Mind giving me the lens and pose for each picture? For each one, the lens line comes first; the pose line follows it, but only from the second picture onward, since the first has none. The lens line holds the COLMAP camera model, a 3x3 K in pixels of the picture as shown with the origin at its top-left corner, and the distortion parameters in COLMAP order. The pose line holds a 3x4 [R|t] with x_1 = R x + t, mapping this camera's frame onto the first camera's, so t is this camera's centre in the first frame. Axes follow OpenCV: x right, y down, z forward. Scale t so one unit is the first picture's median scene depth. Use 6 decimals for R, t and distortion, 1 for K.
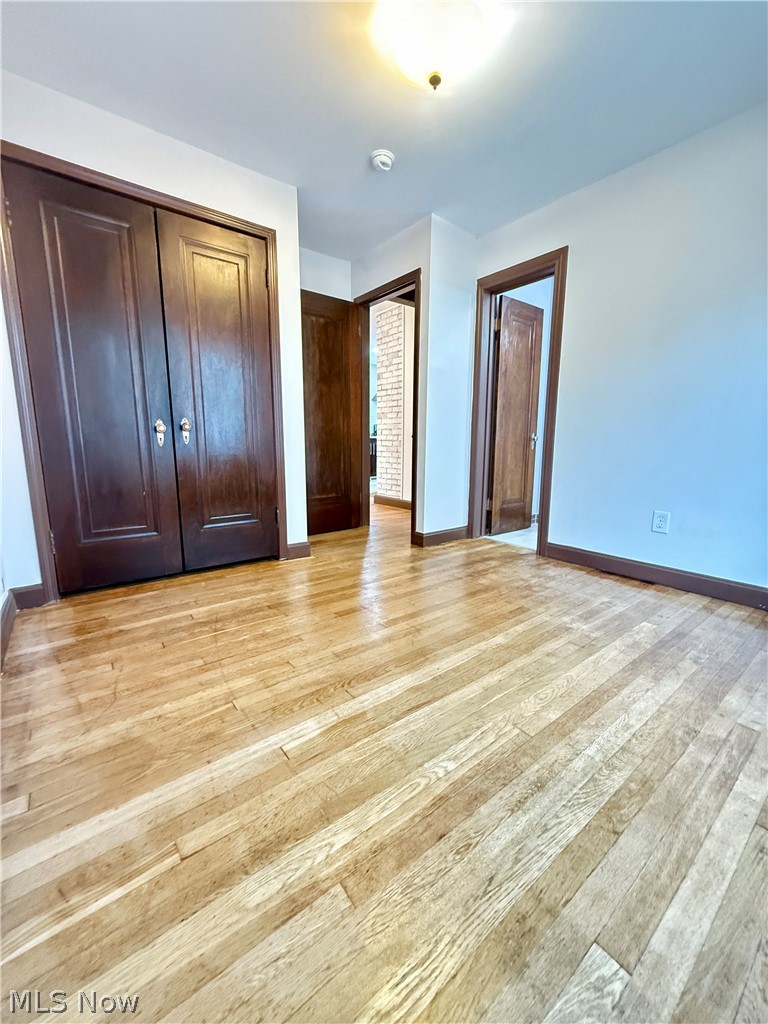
lens RADIAL K [[407.8, 0, 383.7], [0, 407.8, 514.5], [0, 0, 1]] dist [0.001855, -0.000533]
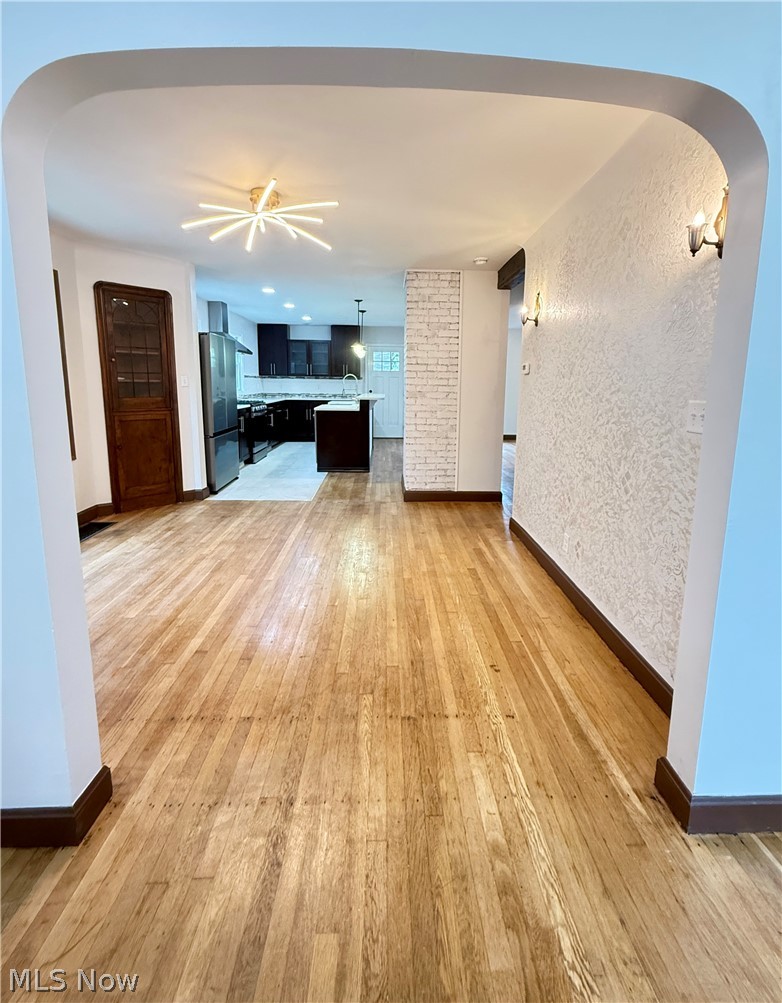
lens RADIAL K [[452.6, 0, 403.5], [0, 452.6, 452.9], [0, 0, 1]] dist [-0.001075, 0.000122]
pose [[0.569081, -0.134902, 0.811140, -0.793415], [0.139913, 0.987952, 0.066147, -0.196930], [-0.810291, 0.075846, 0.581099, 0.519311]]
